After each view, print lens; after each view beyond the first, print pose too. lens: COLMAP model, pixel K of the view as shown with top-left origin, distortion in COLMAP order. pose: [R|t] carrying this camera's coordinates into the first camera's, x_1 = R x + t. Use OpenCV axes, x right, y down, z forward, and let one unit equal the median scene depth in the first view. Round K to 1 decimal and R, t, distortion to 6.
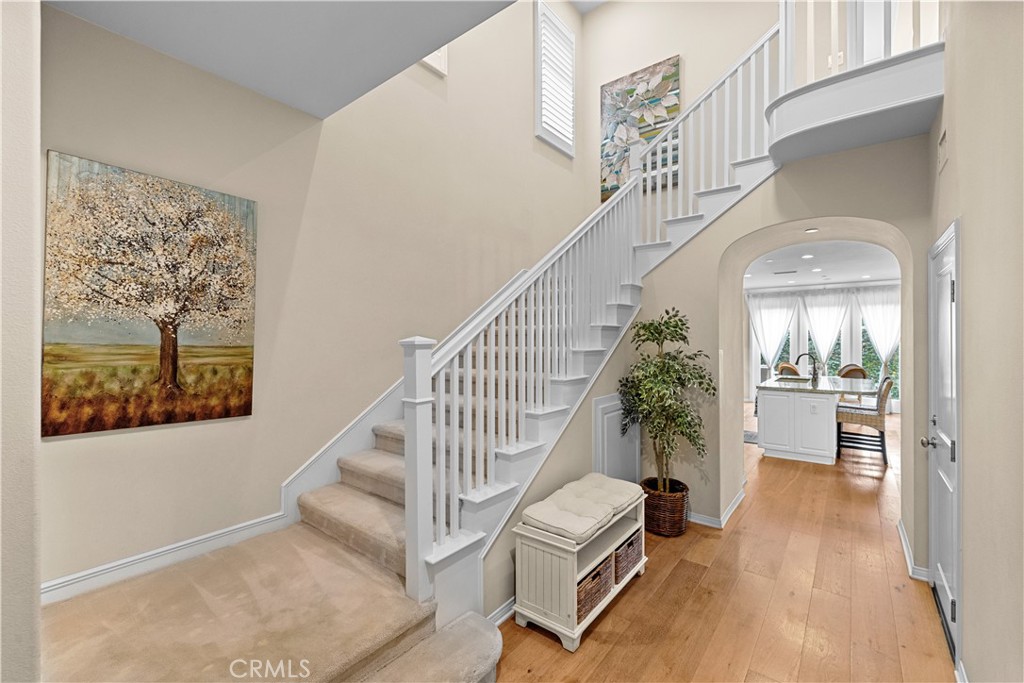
lens RADIAL K [[436.6, 0, 516.6], [0, 436.6, 336.3], [0, 0, 1]] dist [0.000624, -0.000102]
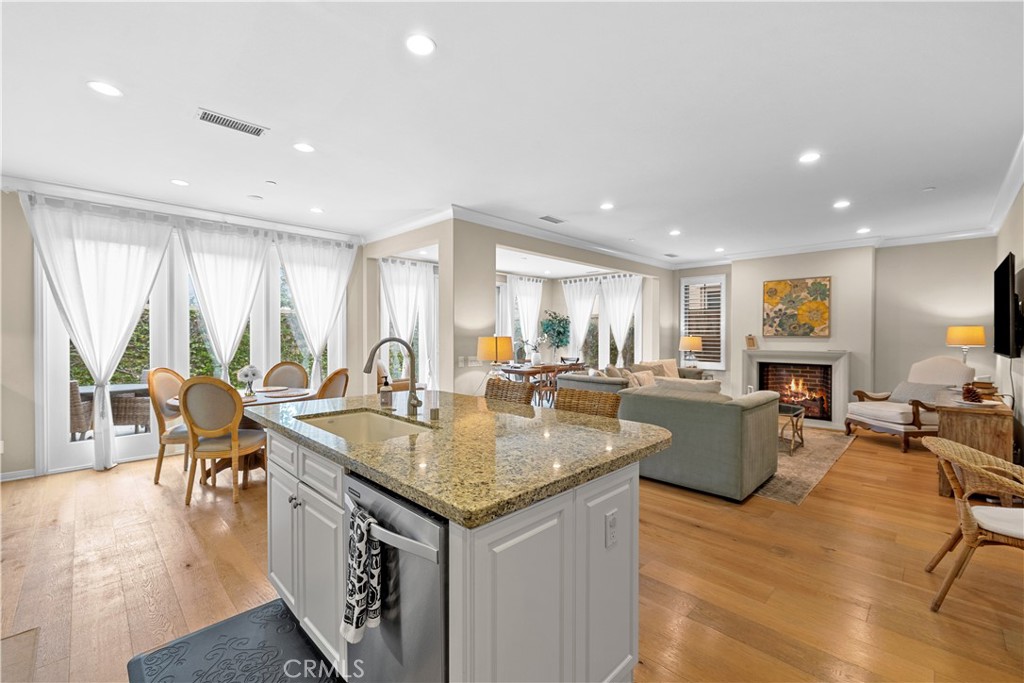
lens RADIAL K [[429.8, 0, 518.5], [0, 429.8, 338.9], [0, 0, 1]] dist [0.002165, 0.000085]
pose [[0.121727, -0.008436, 0.992528, 0.230860], [-0.008145, 0.999922, 0.009497, 0.025248], [-0.992530, -0.009240, 0.121649, 0.588864]]
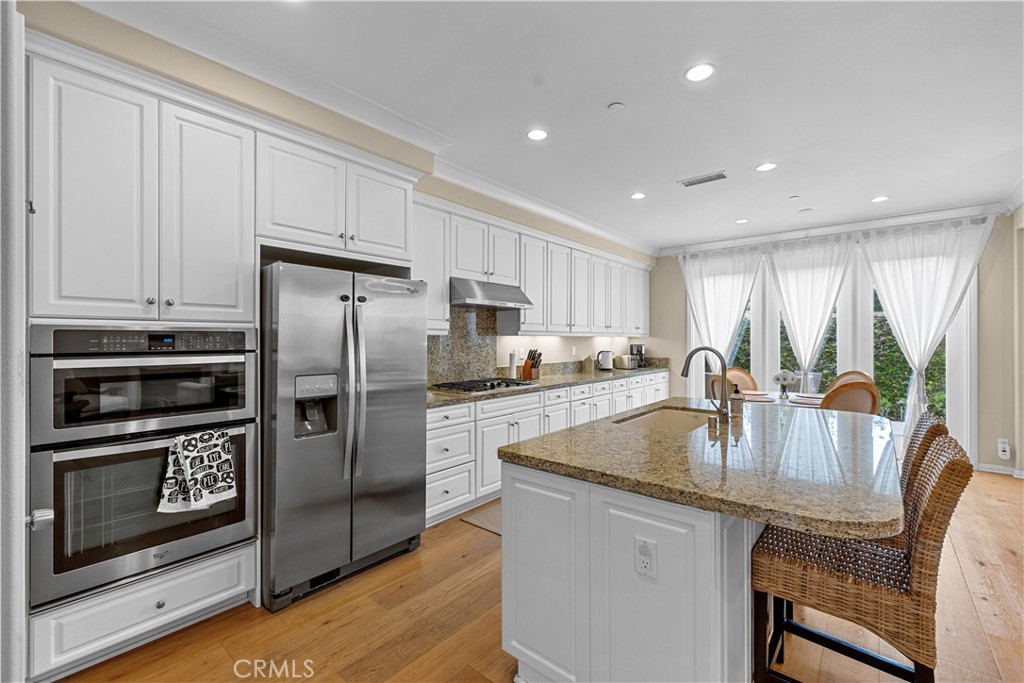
lens RADIAL K [[432.4, 0, 513.5], [0, 432.4, 338.4], [0, 0, 1]] dist [0.000883, -0.000101]
pose [[0.999129, -0.000270, -0.041733, 0.351890], [0.000398, 0.999995, 0.003061, 0.021578], [0.041732, -0.003075, 0.999124, 0.426649]]
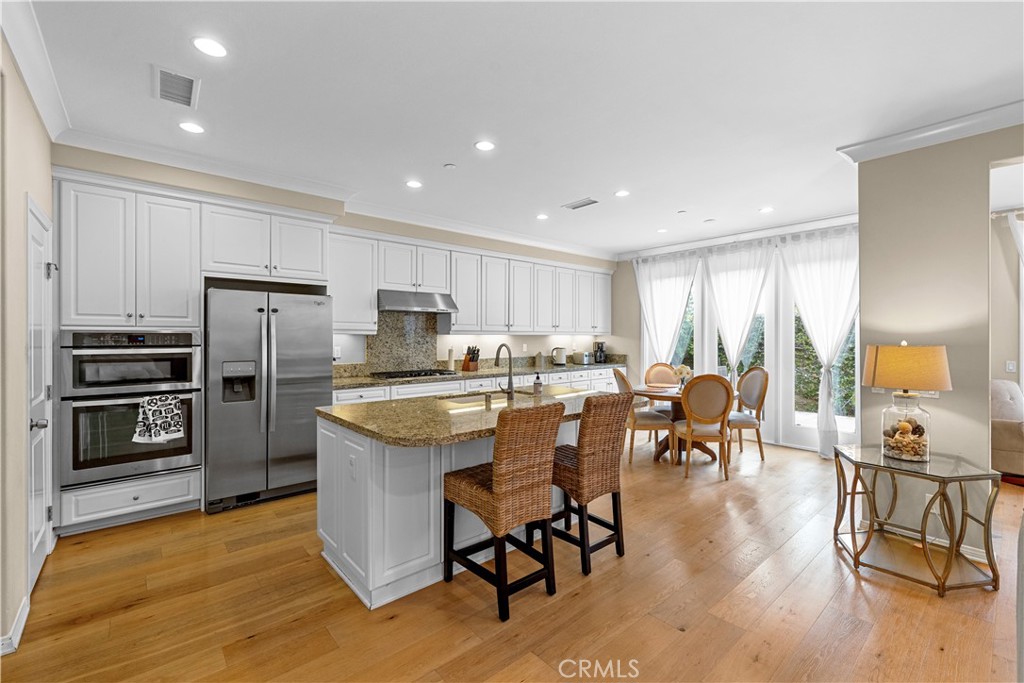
lens RADIAL K [[436.6, 0, 516.6], [0, 436.6, 336.3], [0, 0, 1]] dist [0.000624, -0.000102]
pose [[0.981616, -0.000698, -0.190864, 0.528965], [0.001457, 0.999992, 0.003835, 0.020322], [0.190860, -0.004042, 0.981609, 0.347610]]
